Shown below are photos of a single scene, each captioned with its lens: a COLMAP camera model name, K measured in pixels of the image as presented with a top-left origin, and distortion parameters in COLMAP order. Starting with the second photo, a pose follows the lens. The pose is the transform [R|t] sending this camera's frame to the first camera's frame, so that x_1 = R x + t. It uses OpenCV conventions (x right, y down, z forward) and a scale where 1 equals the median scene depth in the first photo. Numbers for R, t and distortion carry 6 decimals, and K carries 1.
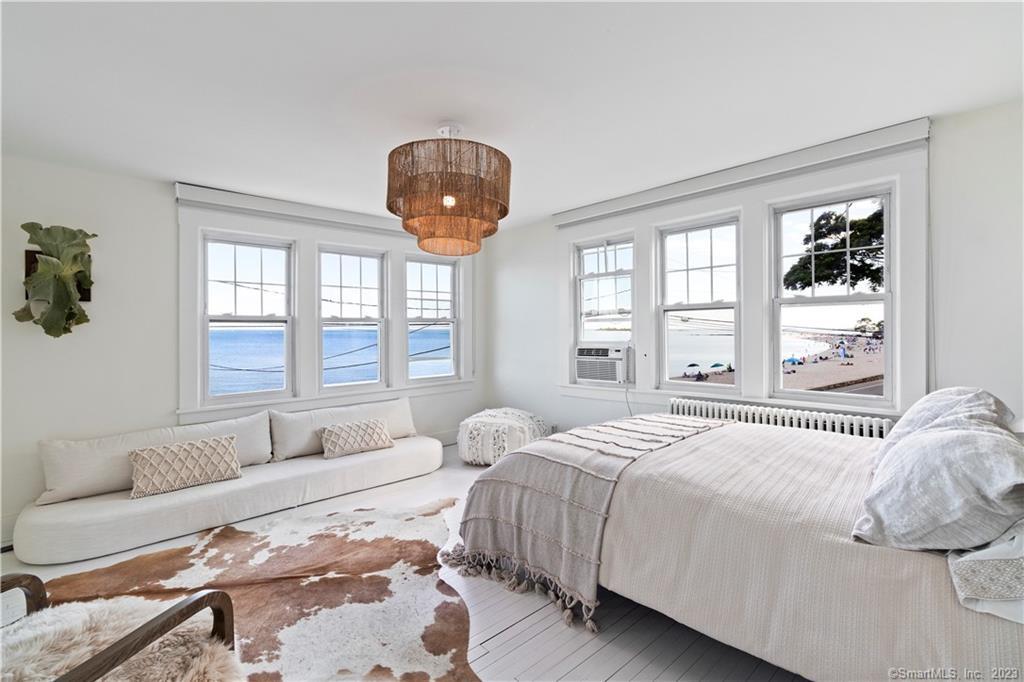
lens RADIAL K [[469.5, 0, 516.6], [0, 469.5, 332.7], [0, 0, 1]] dist [0.005432, 0.000549]
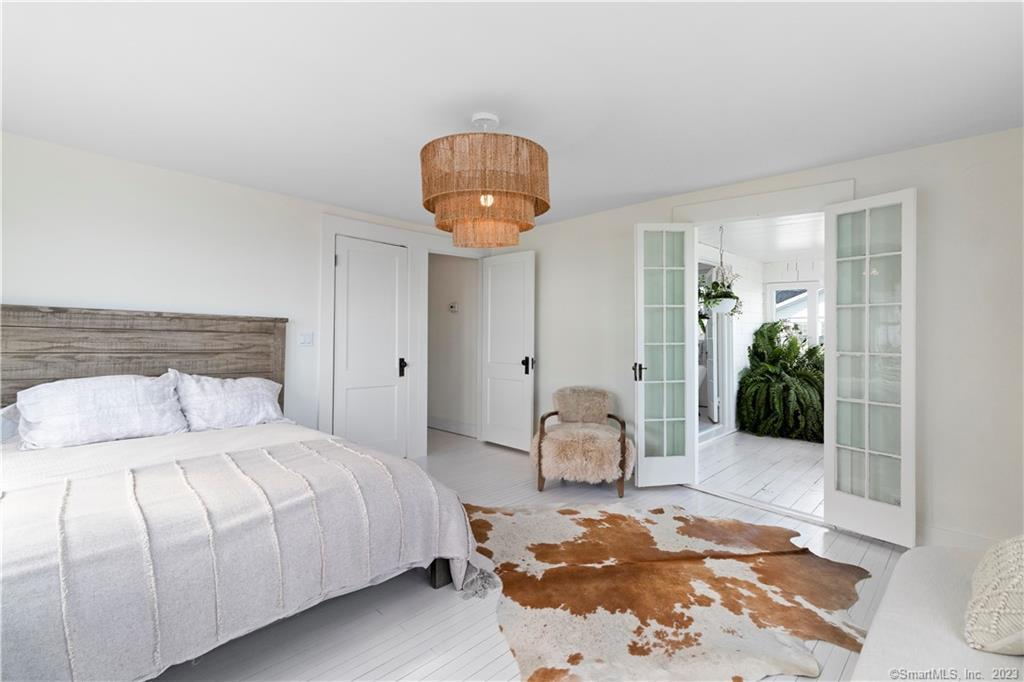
lens RADIAL K [[469.5, 0, 516.6], [0, 469.5, 332.7], [0, 0, 1]] dist [0.005432, 0.000549]
pose [[-0.999137, 0.002754, -0.041455, -0.169361], [0.003044, 0.999971, -0.006941, 0.002178], [0.041434, -0.007061, -0.999116, 2.006207]]
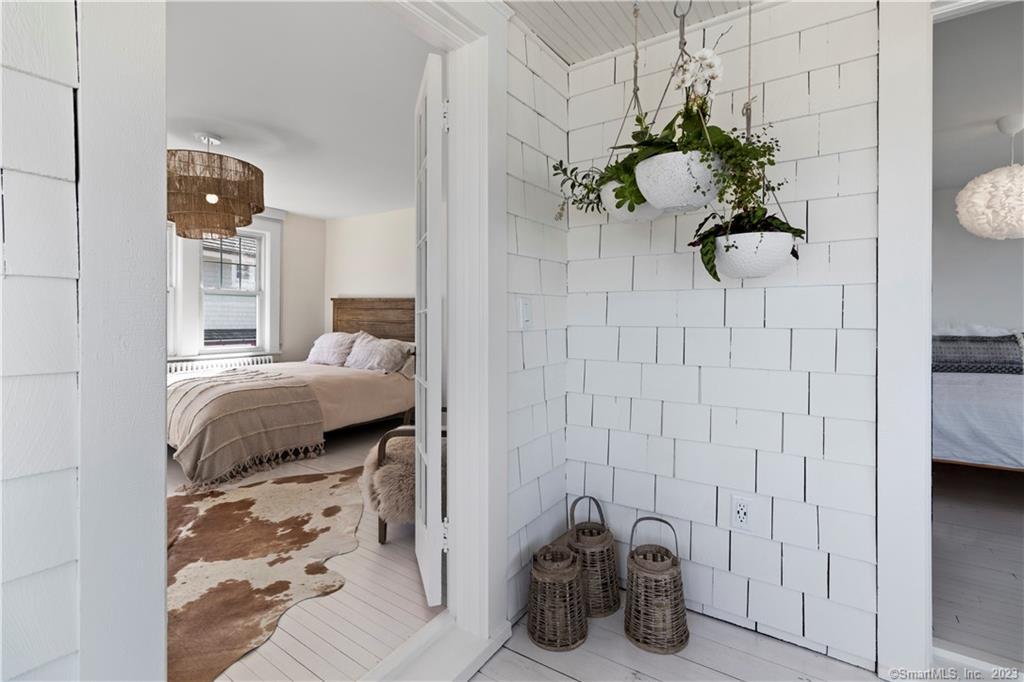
lens RADIAL K [[469.5, 0, 516.6], [0, 469.5, 332.7], [0, 0, 1]] dist [0.005432, 0.000549]
pose [[-0.222272, -0.021642, 0.974745, -1.561144], [-0.002512, 0.999763, 0.021625, 0.047522], [-0.974982, 0.002358, -0.222273, 0.495155]]
